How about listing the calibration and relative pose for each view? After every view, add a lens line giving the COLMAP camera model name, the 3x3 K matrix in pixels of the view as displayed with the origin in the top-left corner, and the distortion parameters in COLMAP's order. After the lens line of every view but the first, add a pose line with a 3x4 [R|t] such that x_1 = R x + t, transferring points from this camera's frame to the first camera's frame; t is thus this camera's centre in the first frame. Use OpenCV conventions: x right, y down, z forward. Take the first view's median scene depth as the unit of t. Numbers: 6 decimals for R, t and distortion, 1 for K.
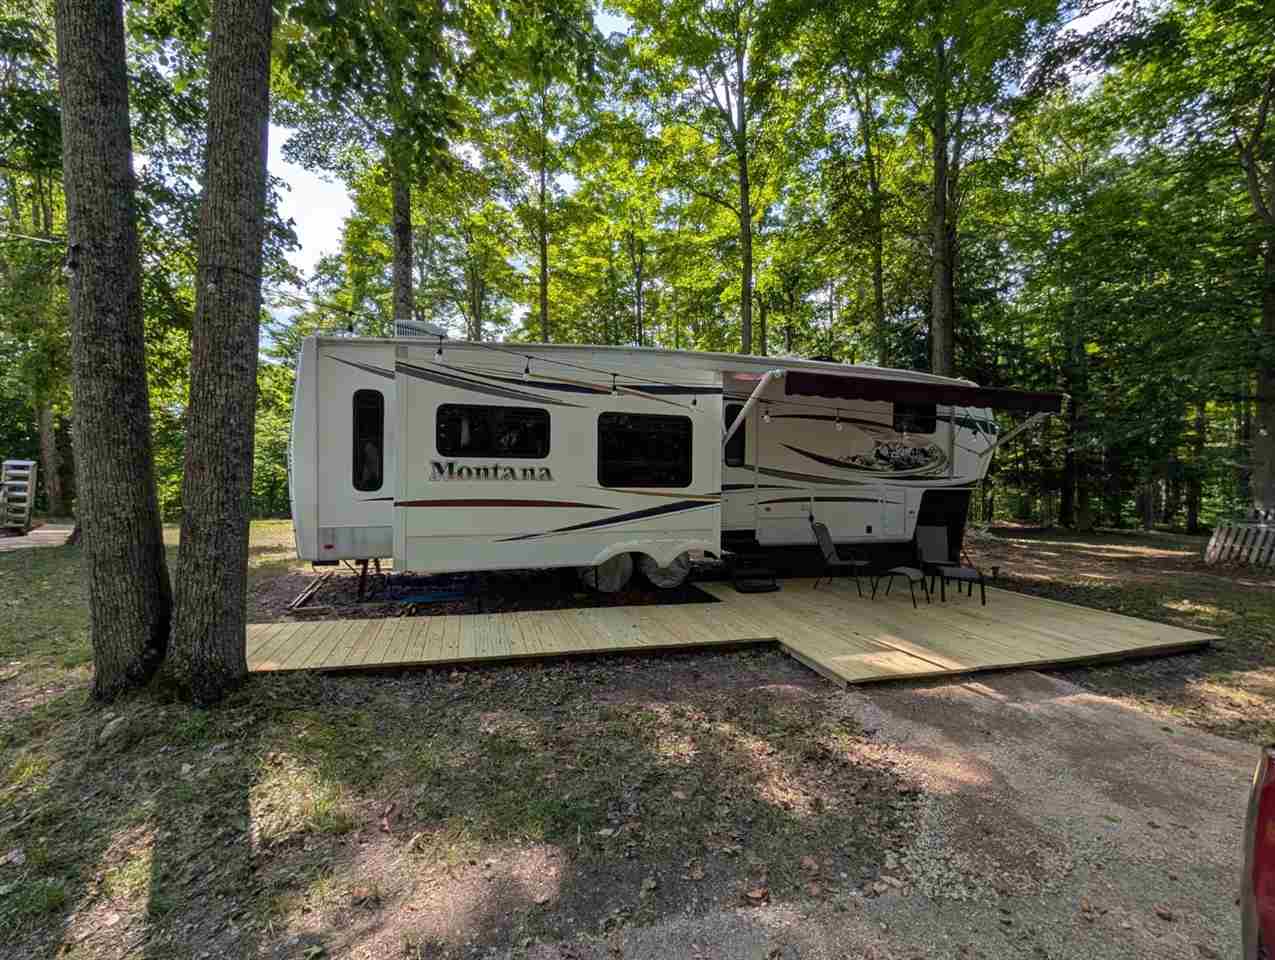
lens RADIAL K [[532.3, 0, 630.6], [0, 532.3, 479.4], [0, 0, 1]] dist [-0.001197, -0.000014]
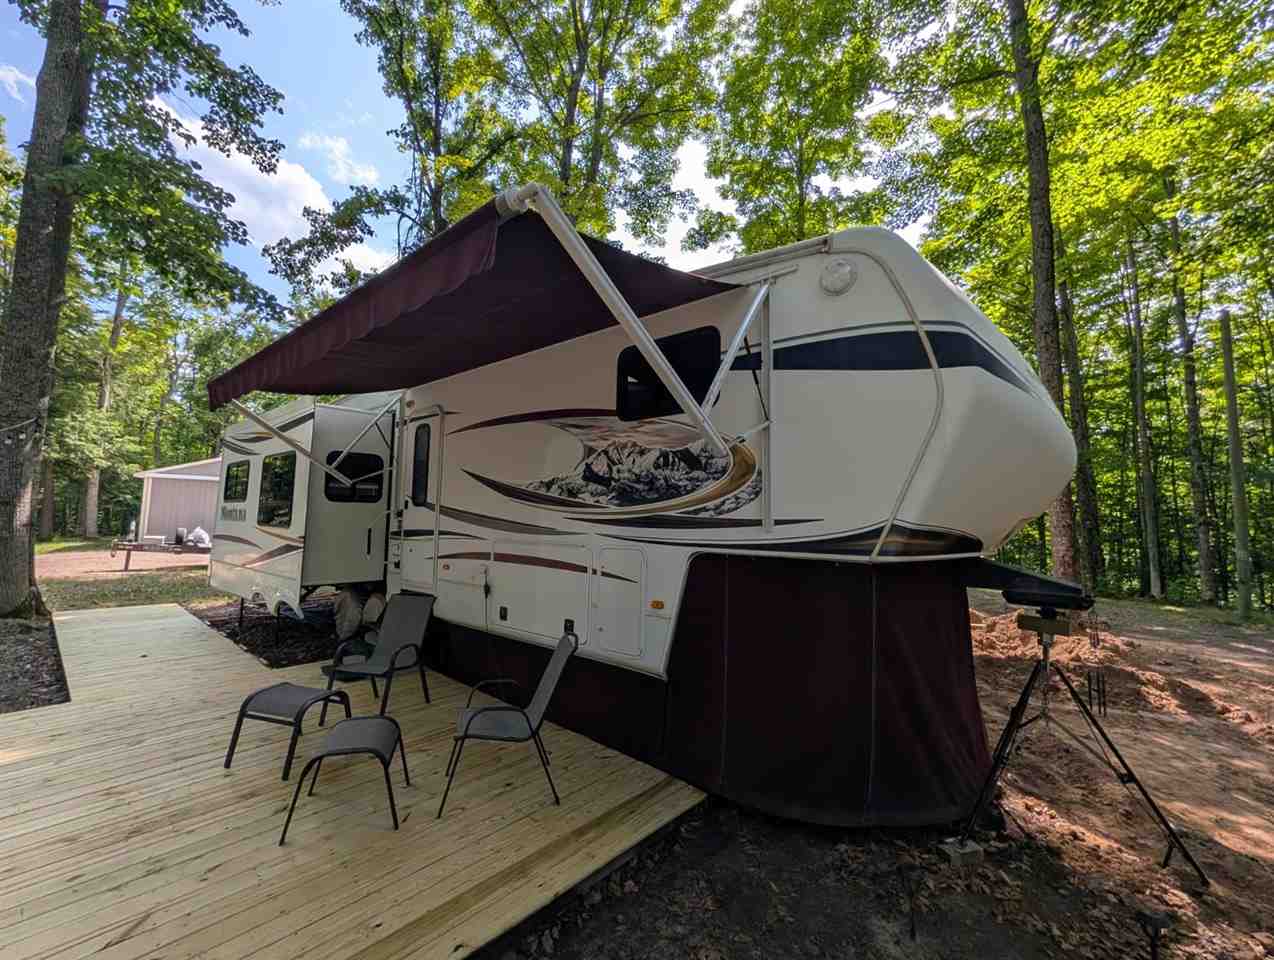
lens RADIAL K [[527.9, 0, 637.0], [0, 527.9, 480.0], [0, 0, 1]] dist [-0.001154, 0.000151]
pose [[0.529610, -0.070327, -0.845321, 1.128758], [-0.020471, 0.995207, -0.095622, 0.005551], [0.847994, 0.067947, 0.525632, 0.987907]]
